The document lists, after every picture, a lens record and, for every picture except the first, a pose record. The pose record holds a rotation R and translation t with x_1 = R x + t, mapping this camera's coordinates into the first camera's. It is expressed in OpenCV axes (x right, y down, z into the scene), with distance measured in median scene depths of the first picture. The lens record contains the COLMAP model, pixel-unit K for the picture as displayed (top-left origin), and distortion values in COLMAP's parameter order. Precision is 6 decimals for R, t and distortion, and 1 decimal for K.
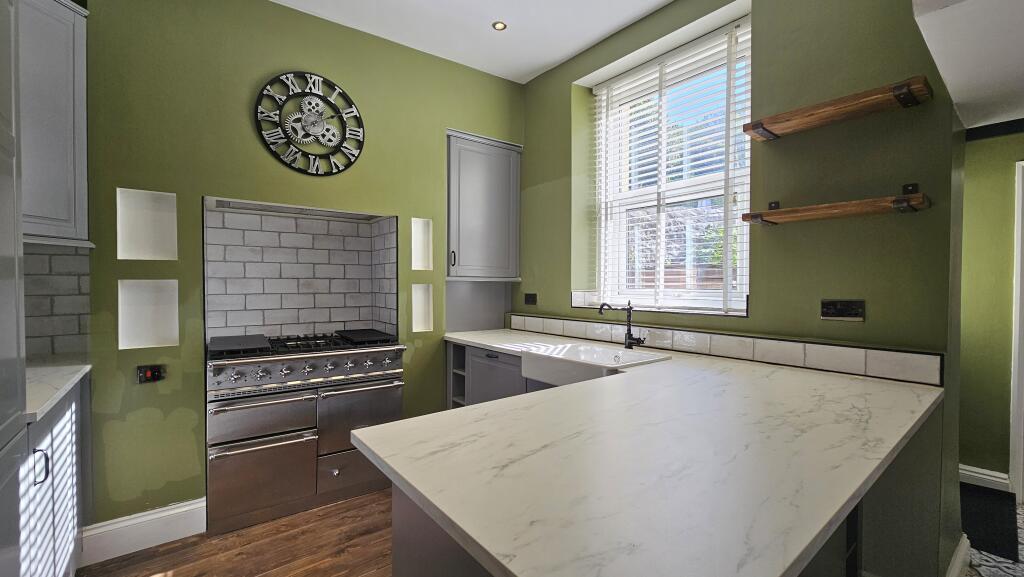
lens RADIAL K [[434.1, 0, 512.0], [0, 434.1, 288.5], [0, 0, 1]] dist [0.001343, 0.000001]
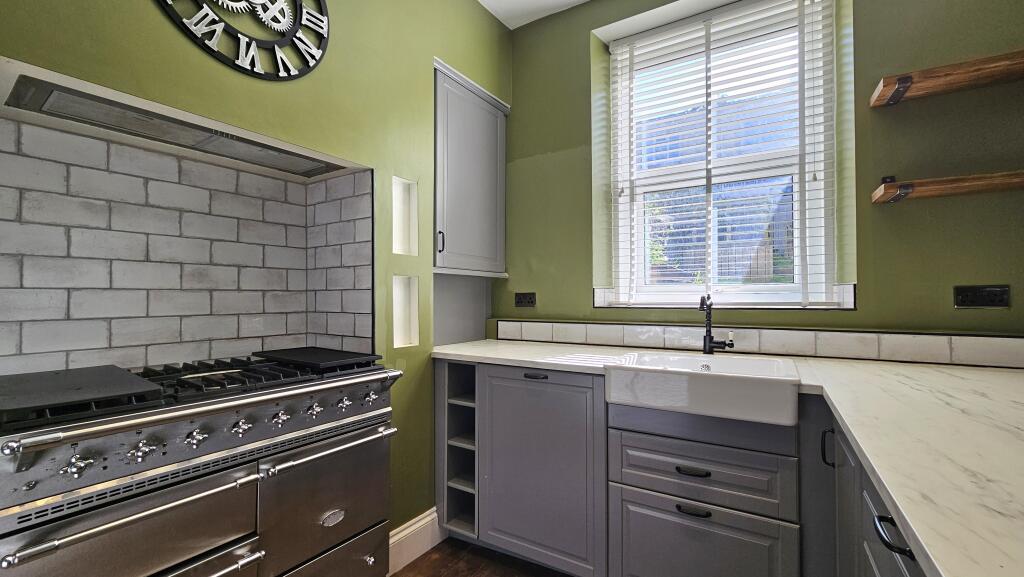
lens RADIAL K [[426.9, 0, 513.8], [0, 426.9, 289.9], [0, 0, 1]] dist [-0.001768, 0.000209]
pose [[0.936258, 0.000921, 0.351311, -0.299539], [0.009429, 0.999570, -0.027749, 0.033331], [-0.351186, 0.029292, 0.935848, 0.344738]]
